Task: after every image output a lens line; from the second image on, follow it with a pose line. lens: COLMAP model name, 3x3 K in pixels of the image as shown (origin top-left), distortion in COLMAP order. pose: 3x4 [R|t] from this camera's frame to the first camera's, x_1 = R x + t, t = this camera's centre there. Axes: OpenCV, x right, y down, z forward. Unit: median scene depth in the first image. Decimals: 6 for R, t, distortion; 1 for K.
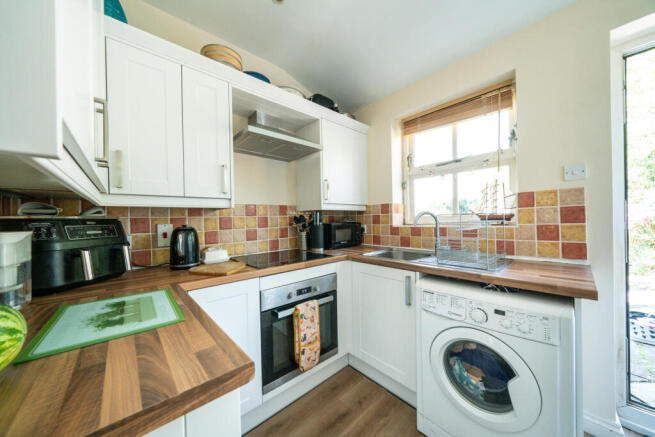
lens RADIAL K [[227.6, 0, 325.4], [0, 227.6, 219.7], [0, 0, 1]] dist [-0.001982, -0.000045]
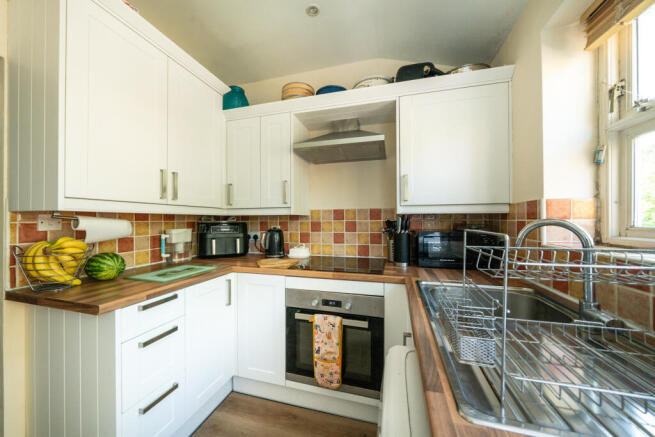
lens RADIAL K [[227.6, 0, 328.4], [0, 227.6, 219.1], [0, 0, 1]] dist [-0.001982, -0.000045]
pose [[0.540504, 0.015560, -0.841198, 0.649294], [-0.011591, 0.999872, 0.011047, -0.039917], [0.841262, 0.003780, 0.540615, 0.460643]]
